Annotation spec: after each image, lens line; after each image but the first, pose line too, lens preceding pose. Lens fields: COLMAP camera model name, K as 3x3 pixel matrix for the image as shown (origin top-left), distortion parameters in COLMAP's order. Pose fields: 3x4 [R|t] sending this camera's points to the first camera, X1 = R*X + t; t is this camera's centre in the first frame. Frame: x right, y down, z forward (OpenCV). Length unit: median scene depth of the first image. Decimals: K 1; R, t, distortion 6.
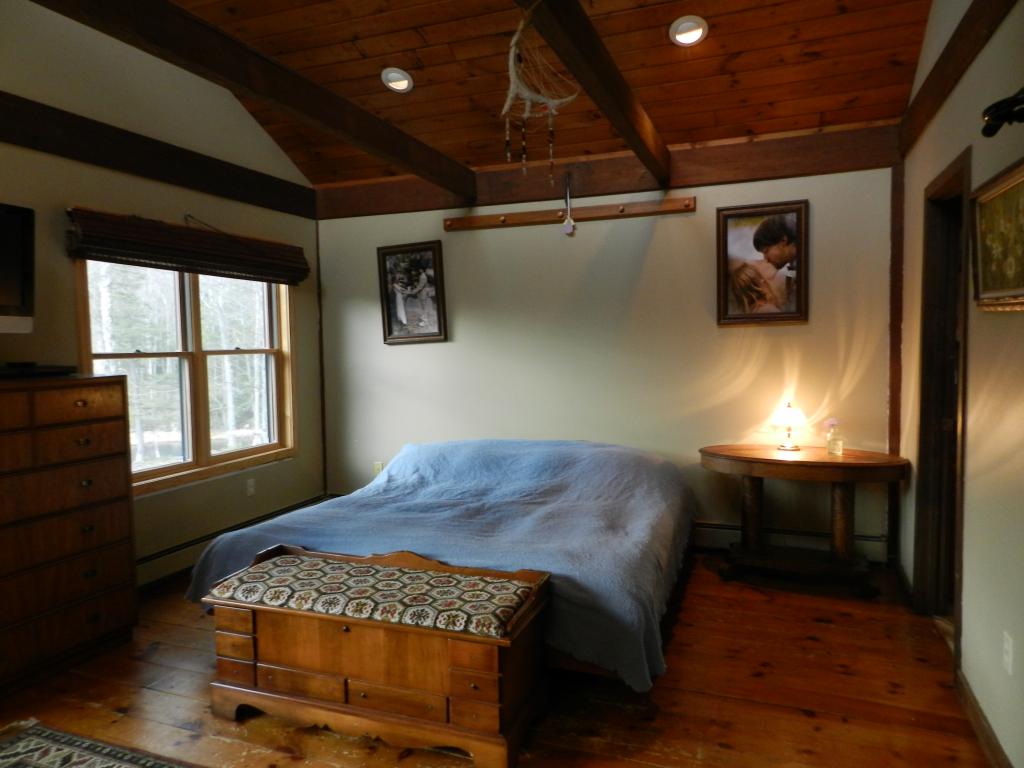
lens RADIAL K [[678.0, 0, 512.0], [0, 678.0, 384.0], [0, 0, 1]] dist [0.000929, -0.013770]
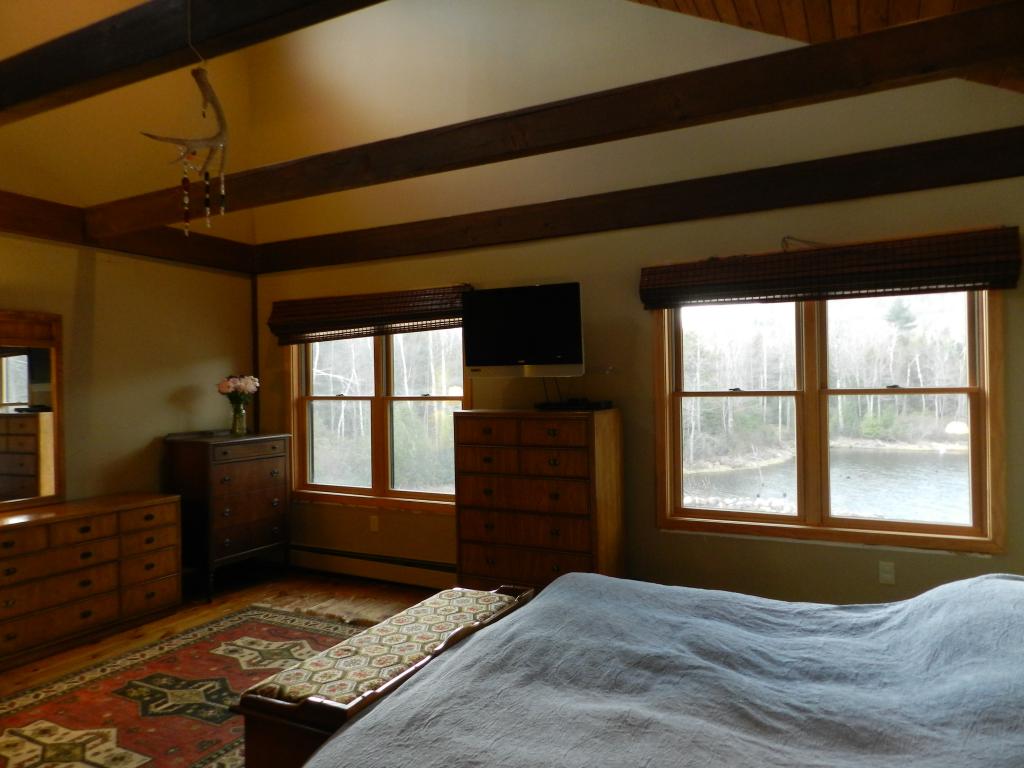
lens RADIAL K [[689.1, 0, 512.0], [0, 689.1, 384.0], [0, 0, 1]] dist [0.005264, 0.000707]
pose [[-0.104383, 0.014612, -0.994430, 0.583788], [-0.041160, 0.998972, 0.019000, -0.073901], [0.993685, 0.042914, -0.103674, 0.925835]]
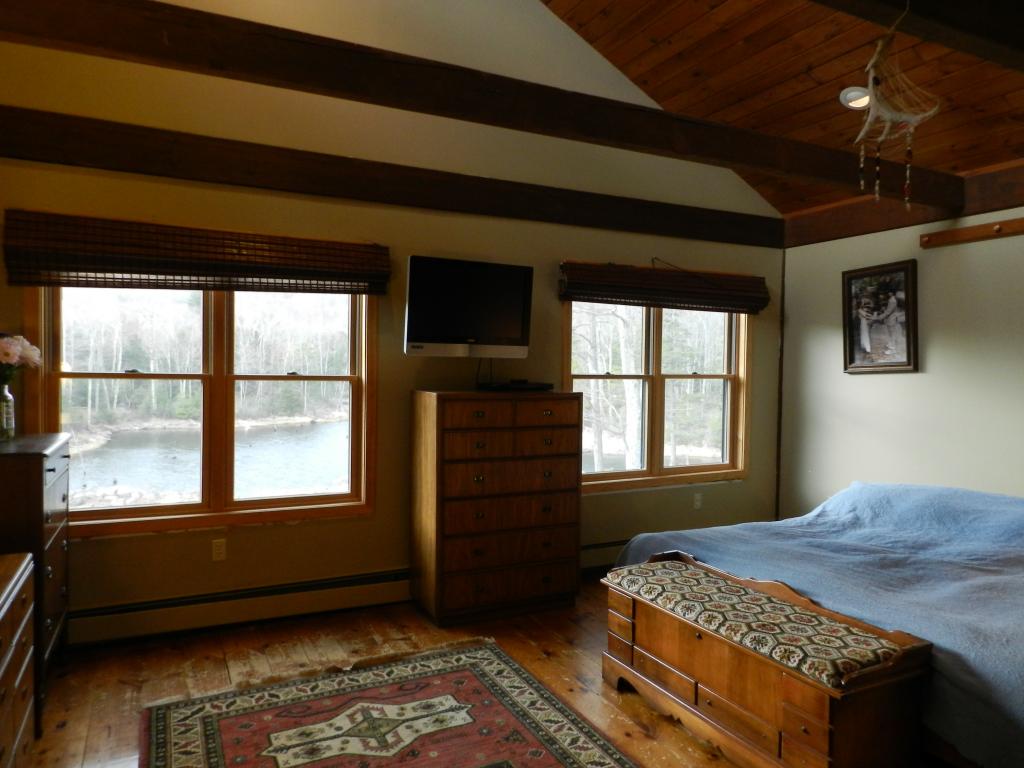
lens RADIAL K [[679.2, 0, 512.0], [0, 679.2, 384.0], [0, 0, 1]] dist [-0.000084, -0.002891]
pose [[0.734606, 0.039352, -0.677352, 0.177631], [-0.062698, 0.997982, -0.010017, -0.008119], [0.675591, 0.049827, 0.735591, -0.016034]]
